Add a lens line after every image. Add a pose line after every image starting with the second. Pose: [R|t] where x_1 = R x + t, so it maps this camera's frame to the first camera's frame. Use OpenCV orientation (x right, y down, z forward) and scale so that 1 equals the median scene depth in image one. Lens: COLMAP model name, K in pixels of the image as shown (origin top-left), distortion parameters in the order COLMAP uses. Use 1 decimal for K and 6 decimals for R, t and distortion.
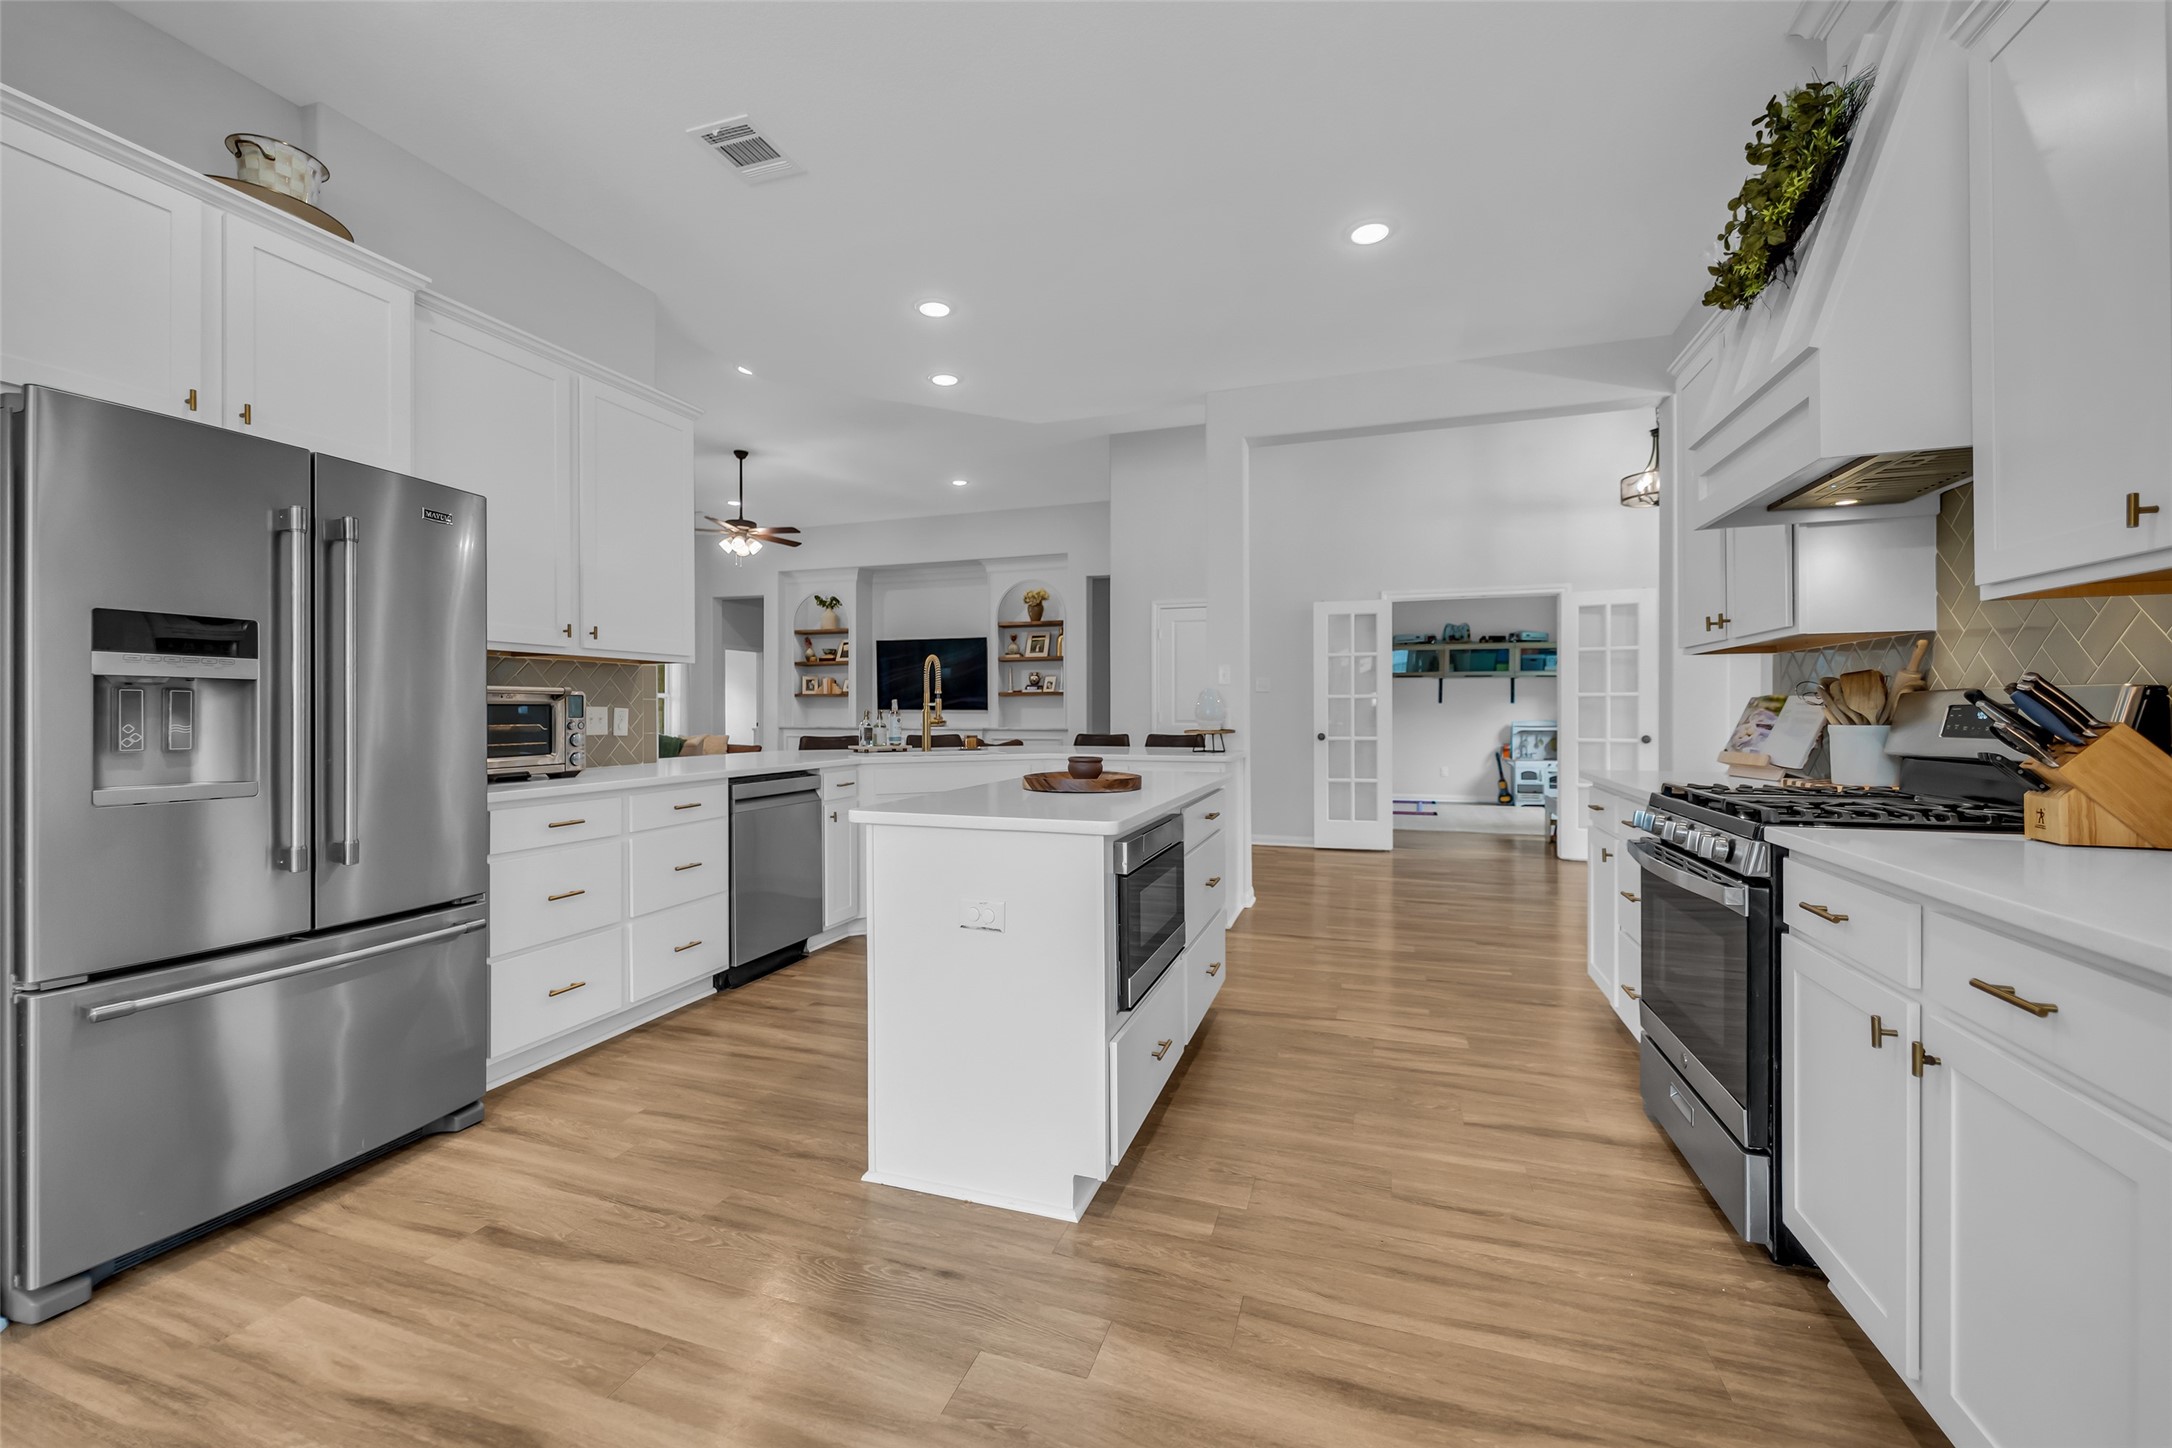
lens RADIAL K [[878.1, 0, 1073.3], [0, 878.1, 715.7], [0, 0, 1]] dist [0.002065, -0.001144]
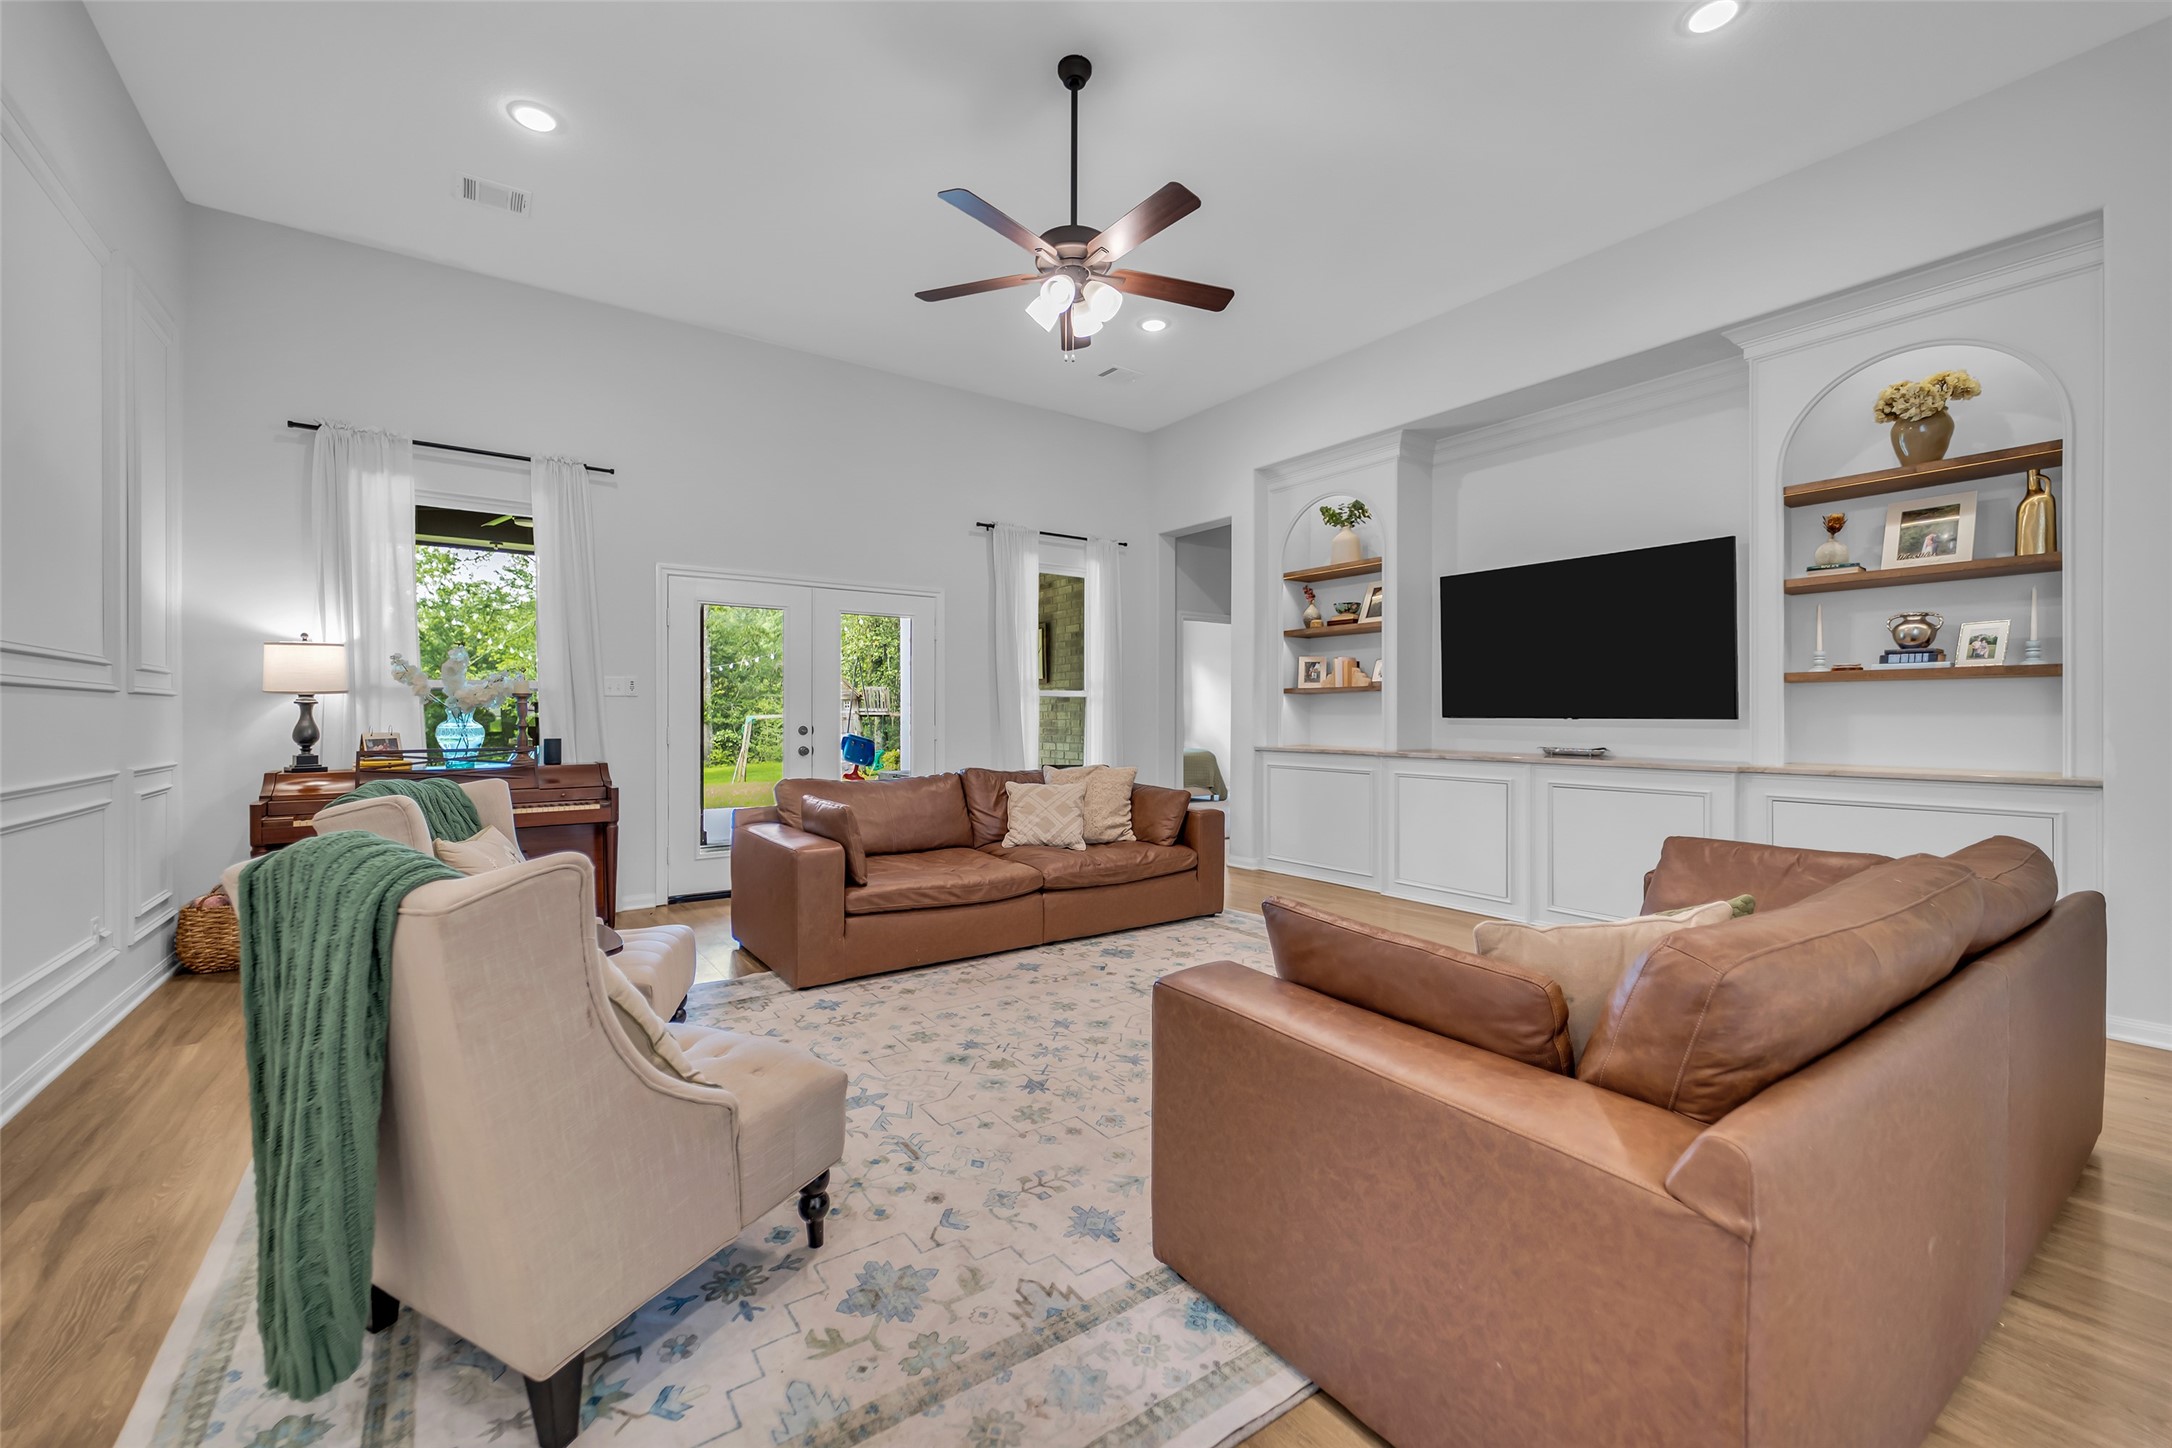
lens RADIAL K [[878.1, 0, 1071.6], [0, 878.1, 714.7], [0, 0, 1]] dist [0.002065, -0.001144]
pose [[0.812840, -0.000317, -0.582487, -0.450908], [-0.002584, 0.999988, -0.004150, -0.024722], [0.582481, 0.004878, 0.812829, 2.048230]]
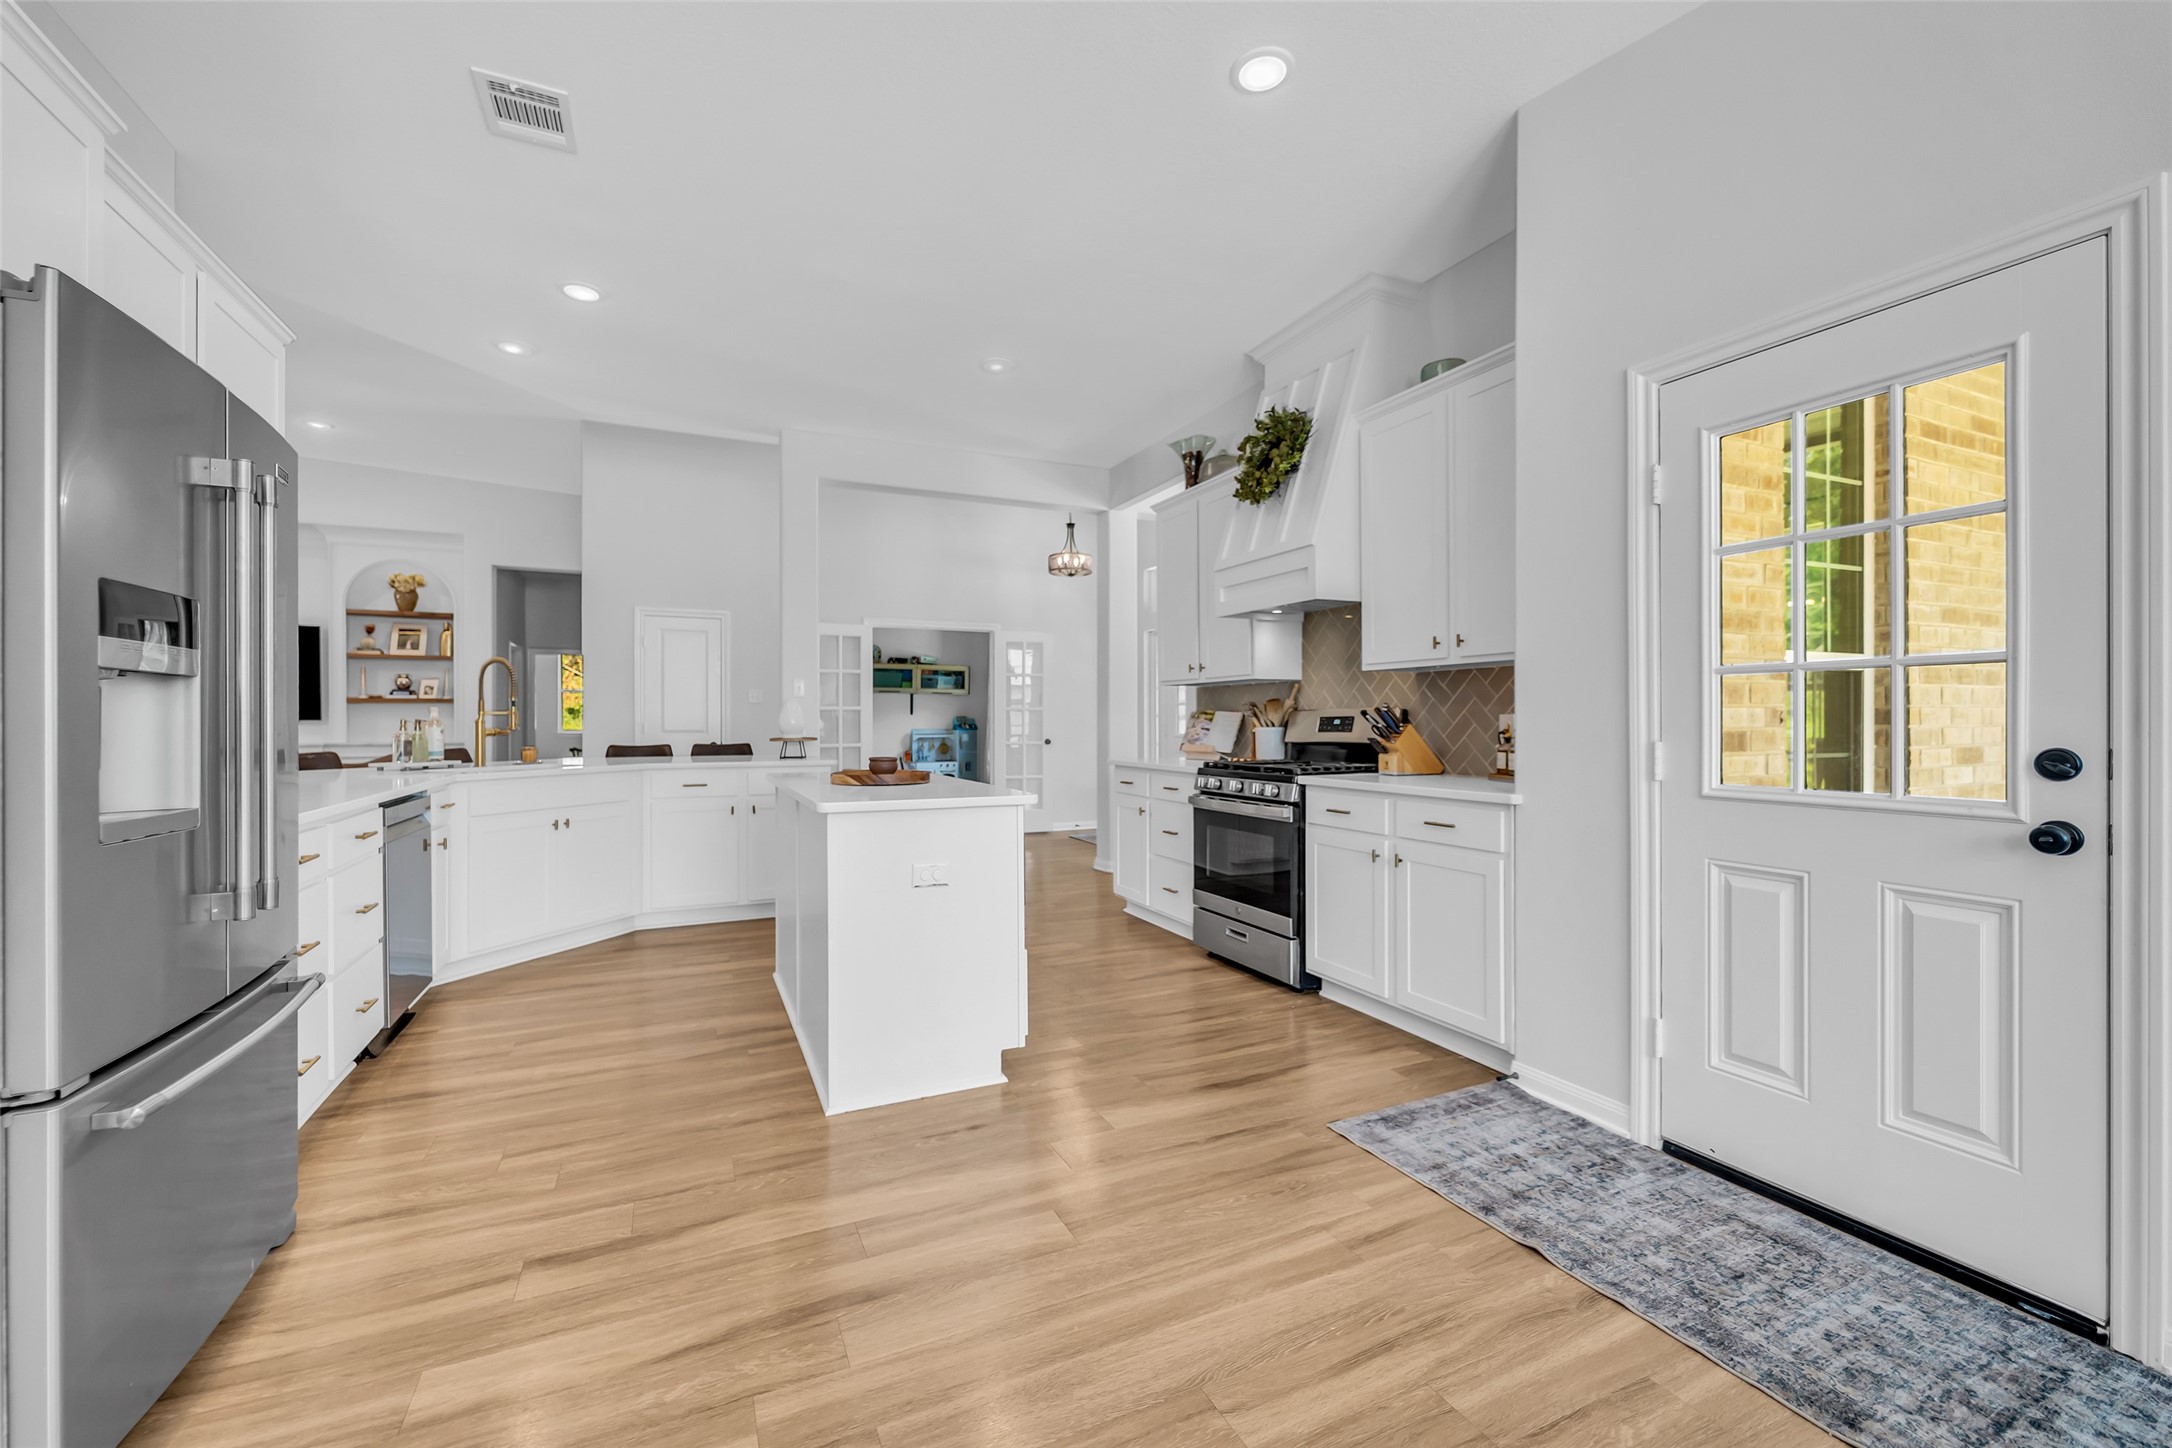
lens RADIAL K [[878.1, 0, 1079.8], [0, 878.1, 725.9], [0, 0, 1]] dist [0.002065, -0.001144]
pose [[0.717740, -0.003635, 0.696302, -0.639540], [0.004374, 0.999990, 0.000712, 0.003529], [-0.696298, 0.002535, 0.717748, -0.068500]]
